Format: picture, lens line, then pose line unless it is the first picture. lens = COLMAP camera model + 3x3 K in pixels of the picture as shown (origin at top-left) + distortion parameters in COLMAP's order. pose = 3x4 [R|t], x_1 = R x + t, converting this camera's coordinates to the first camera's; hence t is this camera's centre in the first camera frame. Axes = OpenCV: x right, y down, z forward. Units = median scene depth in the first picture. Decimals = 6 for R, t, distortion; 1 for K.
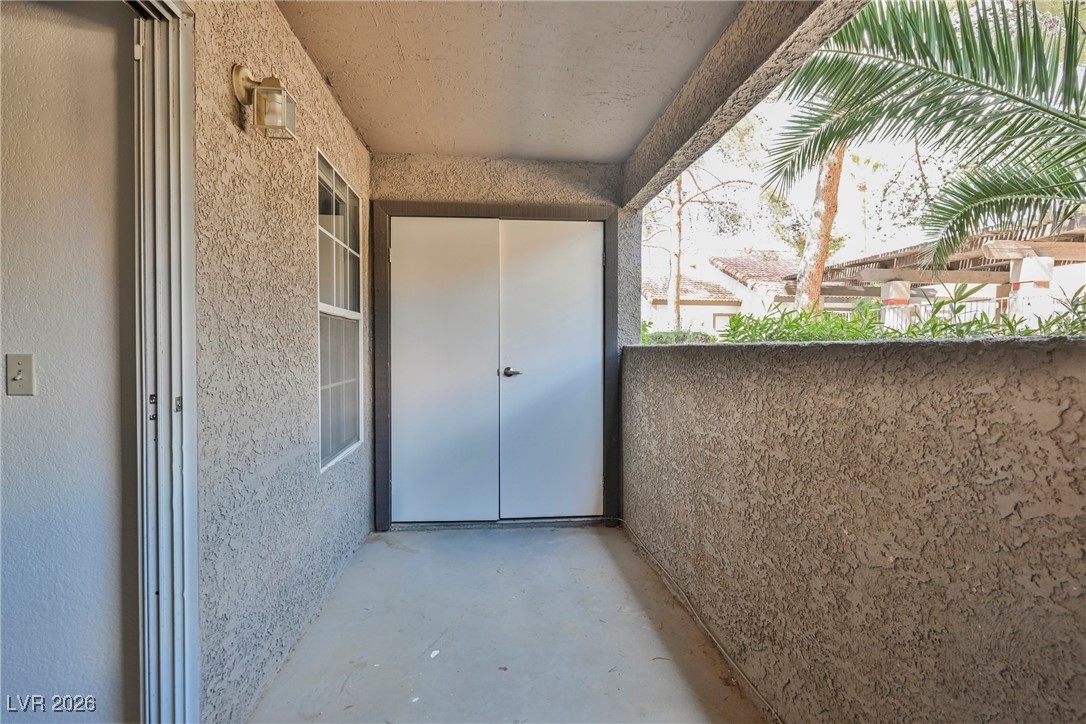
lens RADIAL K [[547.8, 0, 550.1], [0, 547.8, 367.0], [0, 0, 1]] dist [-0.005998, 0.000656]
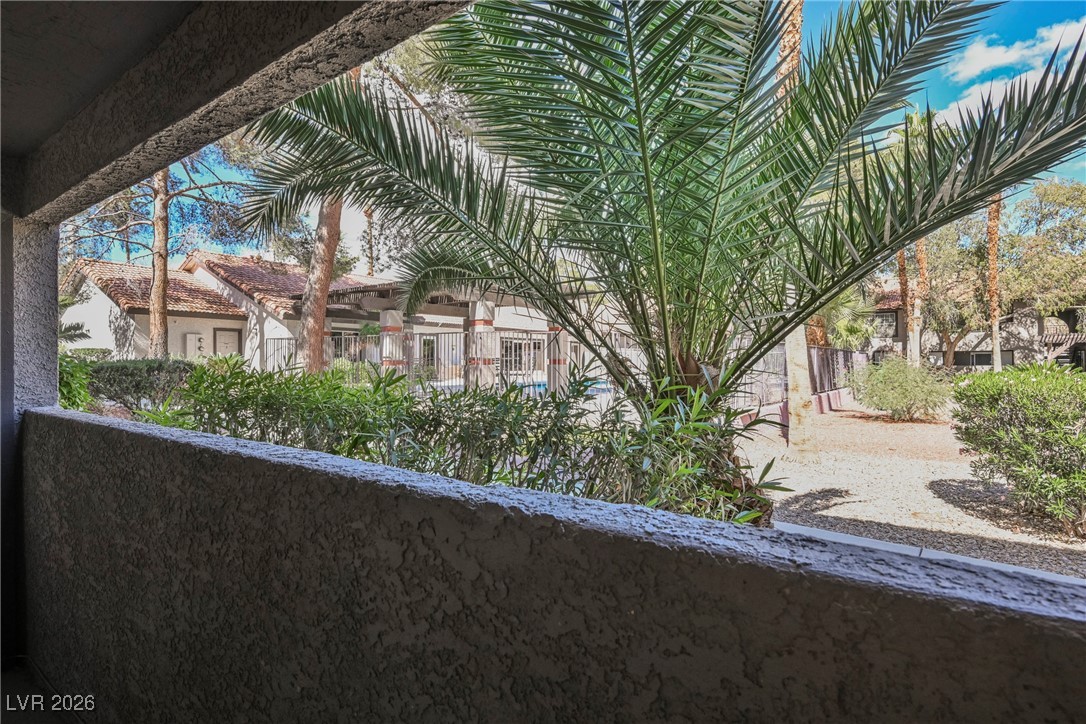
lens RADIAL K [[547.8, 0, 559.2], [0, 547.8, 363.9], [0, 0, 1]] dist [-0.005998, 0.000656]
pose [[0.668930, -0.014553, 0.743183, 0.095779], [0.030448, 0.999506, -0.007833, -0.096424], [-0.742702, 0.027868, 0.669042, -0.013034]]
